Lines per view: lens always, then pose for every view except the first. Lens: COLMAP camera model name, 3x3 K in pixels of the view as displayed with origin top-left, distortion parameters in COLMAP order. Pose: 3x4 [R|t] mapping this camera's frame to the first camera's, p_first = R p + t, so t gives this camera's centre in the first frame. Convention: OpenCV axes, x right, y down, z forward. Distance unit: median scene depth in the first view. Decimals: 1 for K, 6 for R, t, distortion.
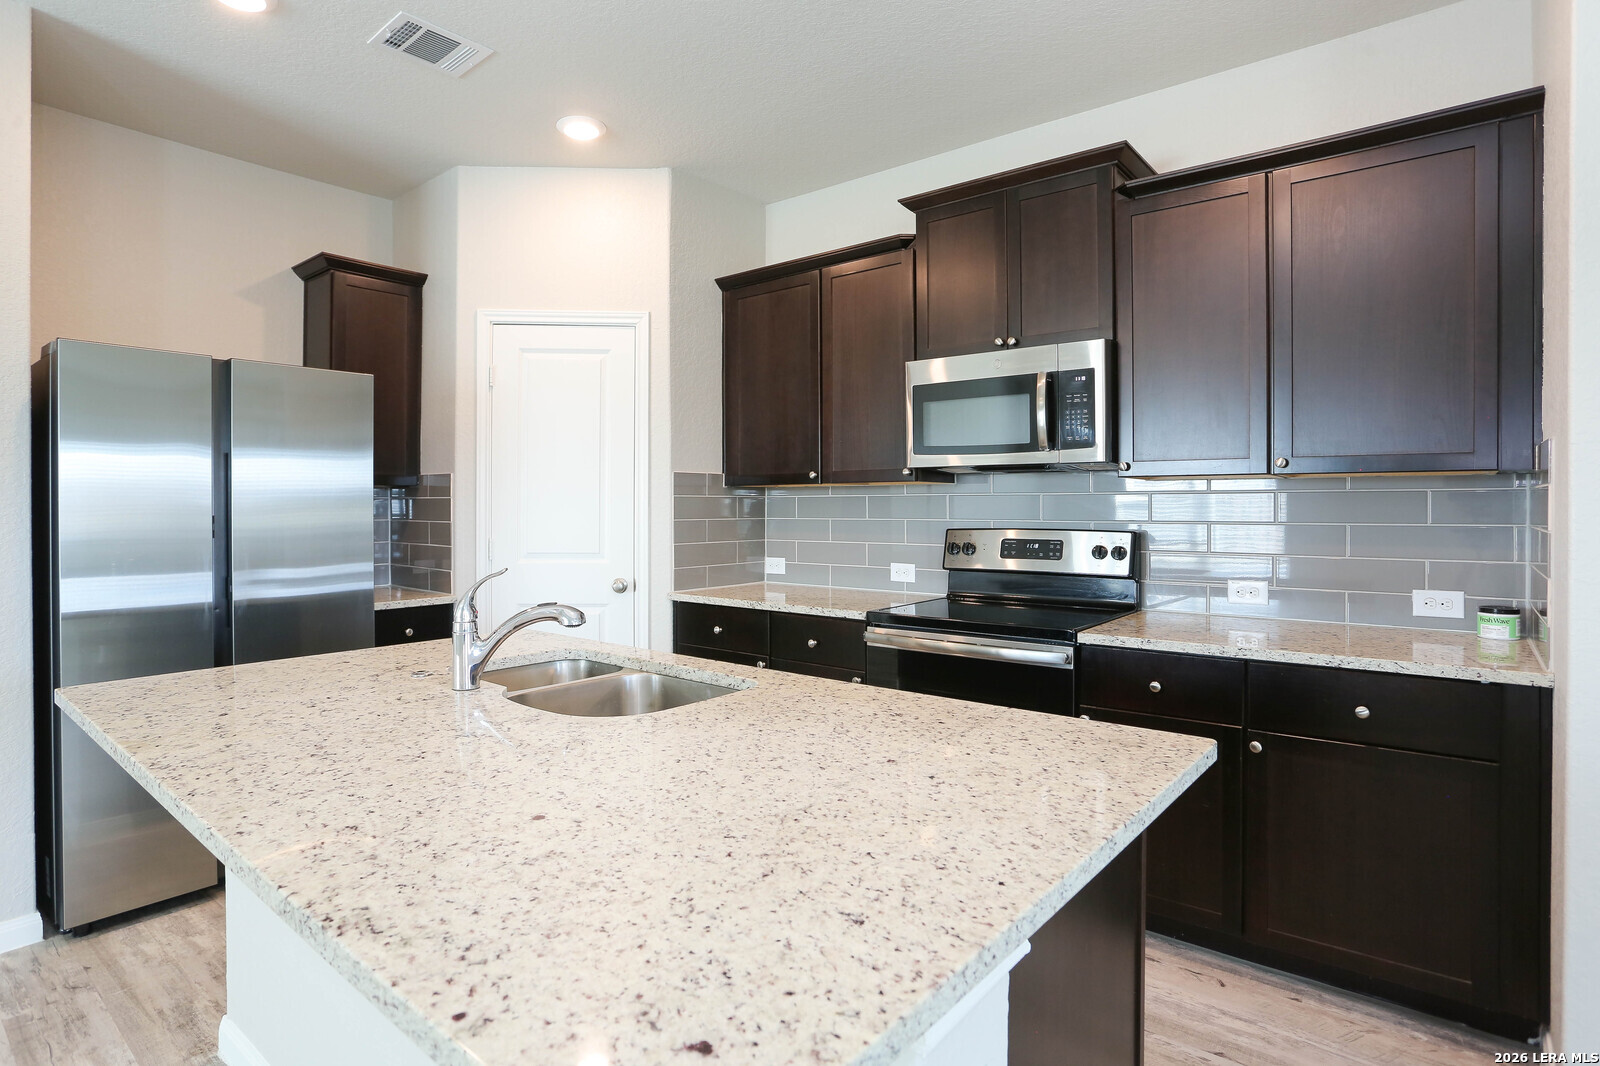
lens RADIAL K [[860.3, 0, 797.5], [0, 860.3, 510.6], [0, 0, 1]] dist [-0.018489, 0.001344]
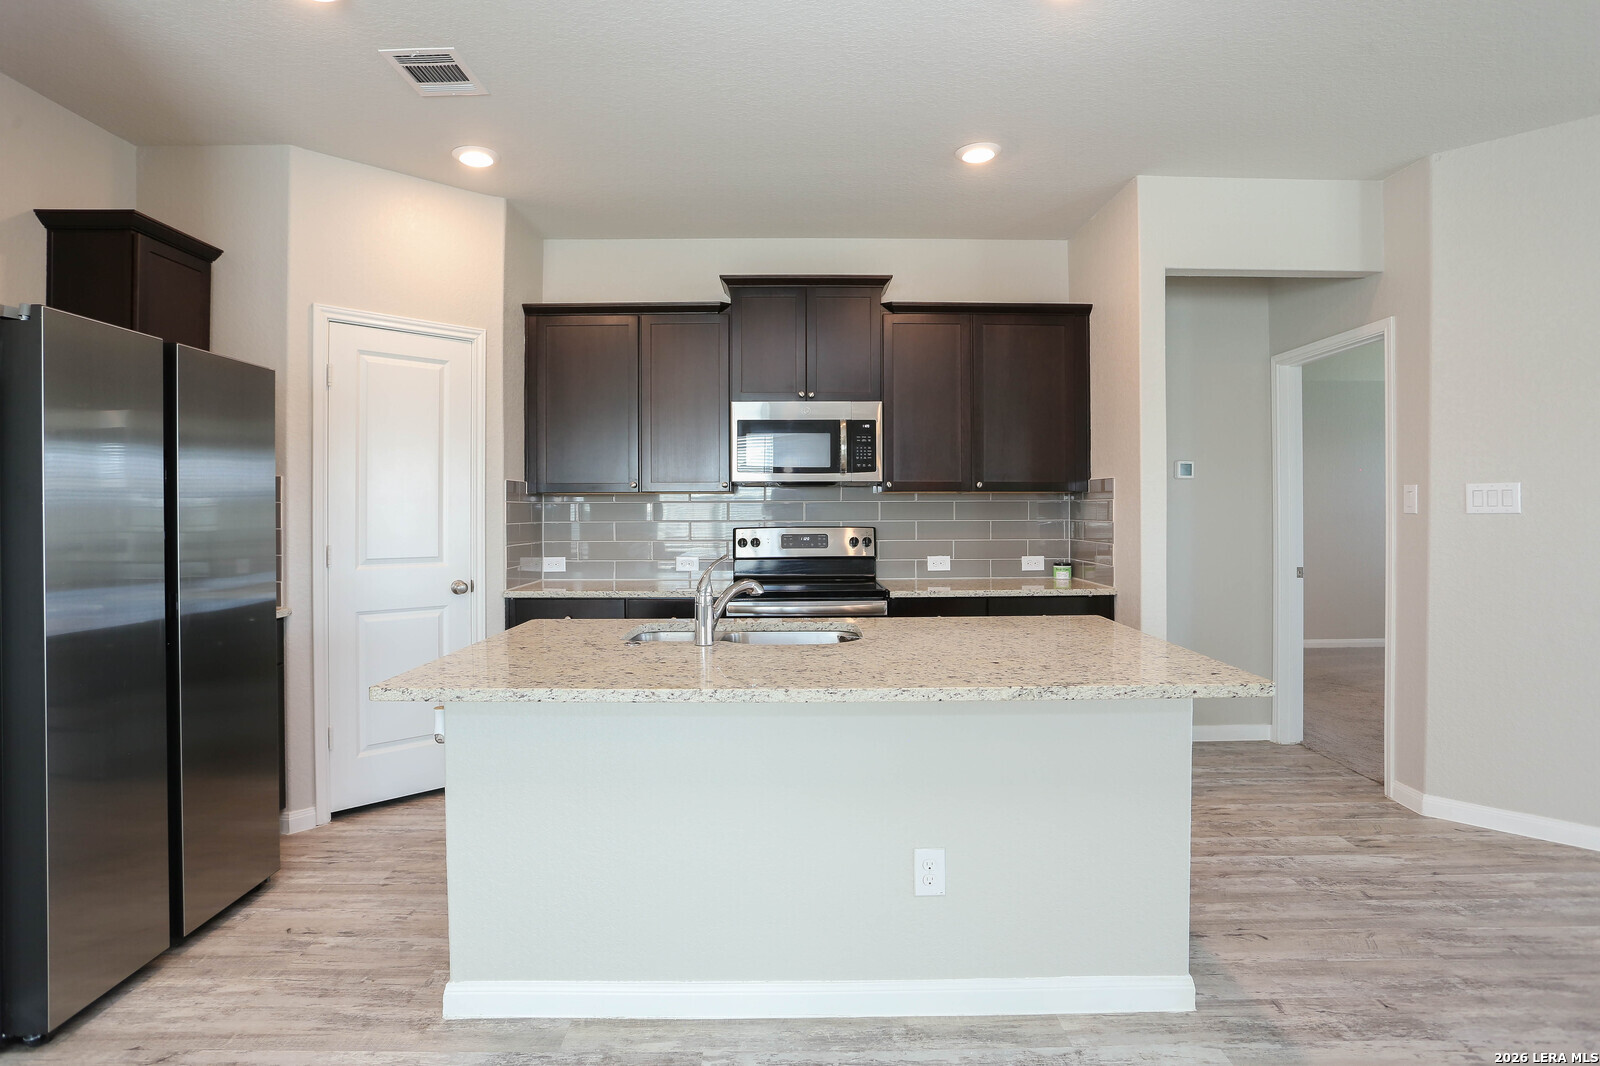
lens RADIAL K [[839.9, 0, 803.9], [0, 839.9, 511.9], [0, 0, 1]] dist [-0.065682, 0.032525]
pose [[0.766273, -0.000363, 0.642515, -0.648052], [0.005767, 0.999963, -0.006313, 0.005846], [-0.642489, 0.008543, 0.766247, -0.056263]]
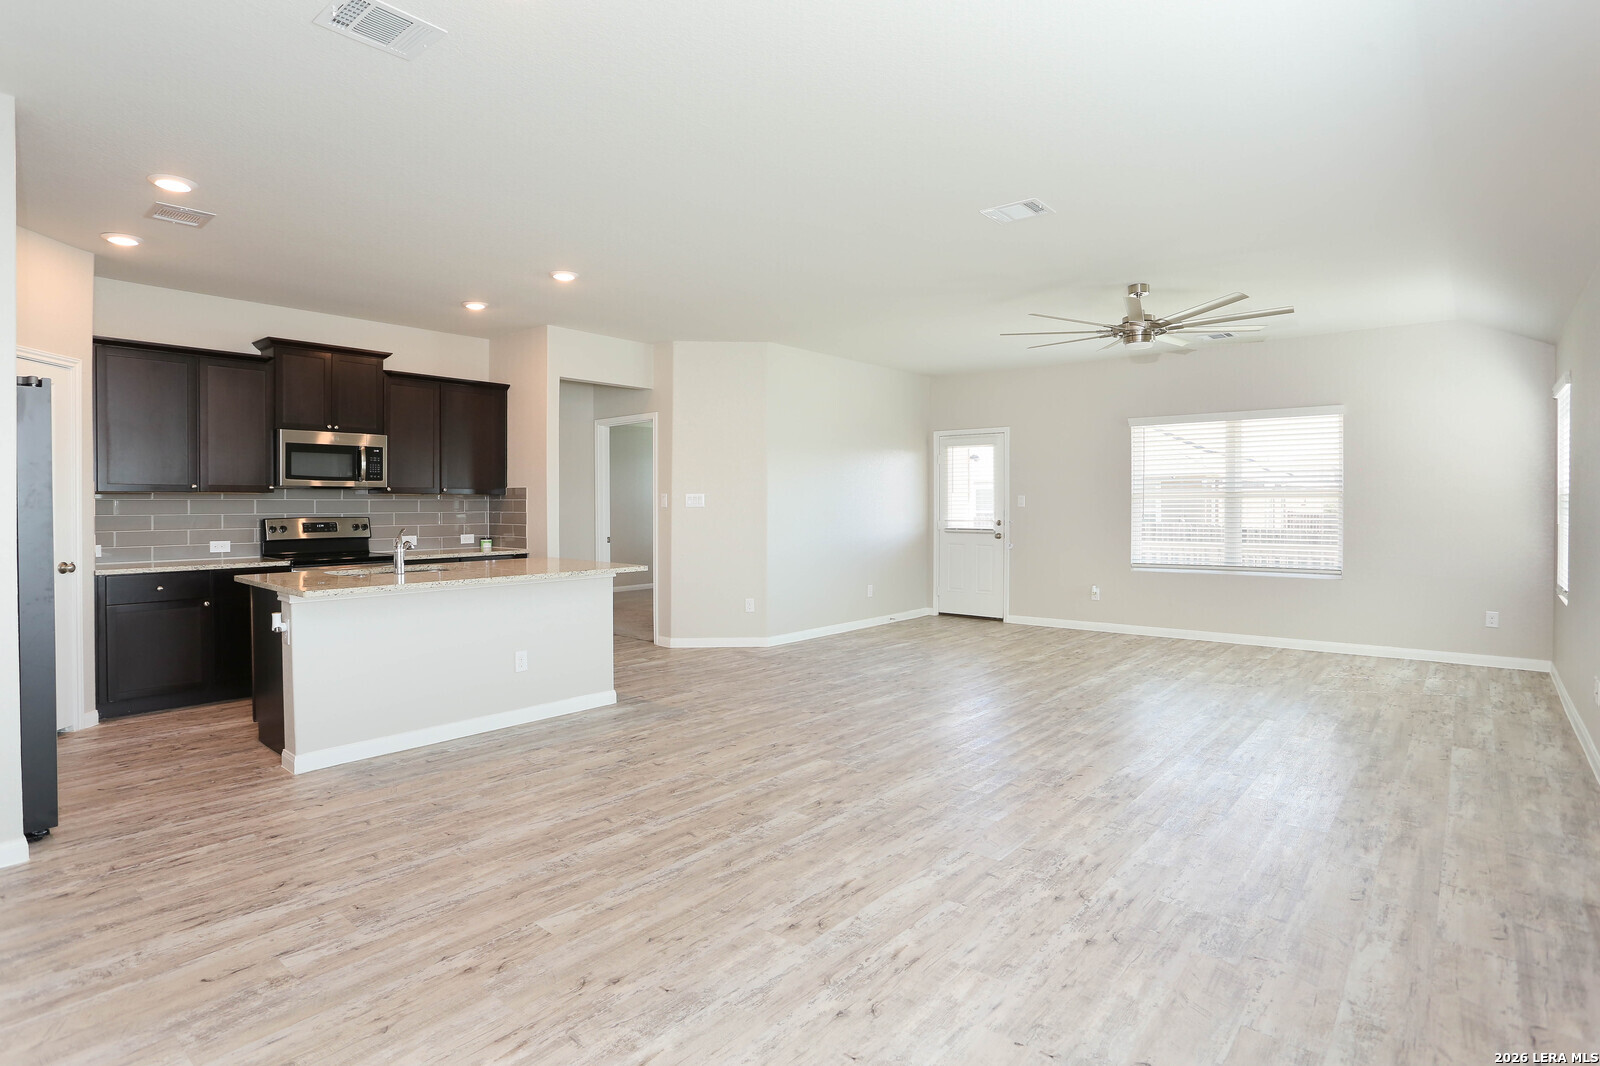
lens RADIAL K [[839.9, 0, 803.9], [0, 839.9, 511.9], [0, 0, 1]] dist [-0.065682, 0.032525]
pose [[0.007299, -0.007660, 0.999944, -1.745333], [0.008132, 0.999938, 0.007601, 0.003296], [-0.999940, 0.008076, 0.007361, -0.156281]]
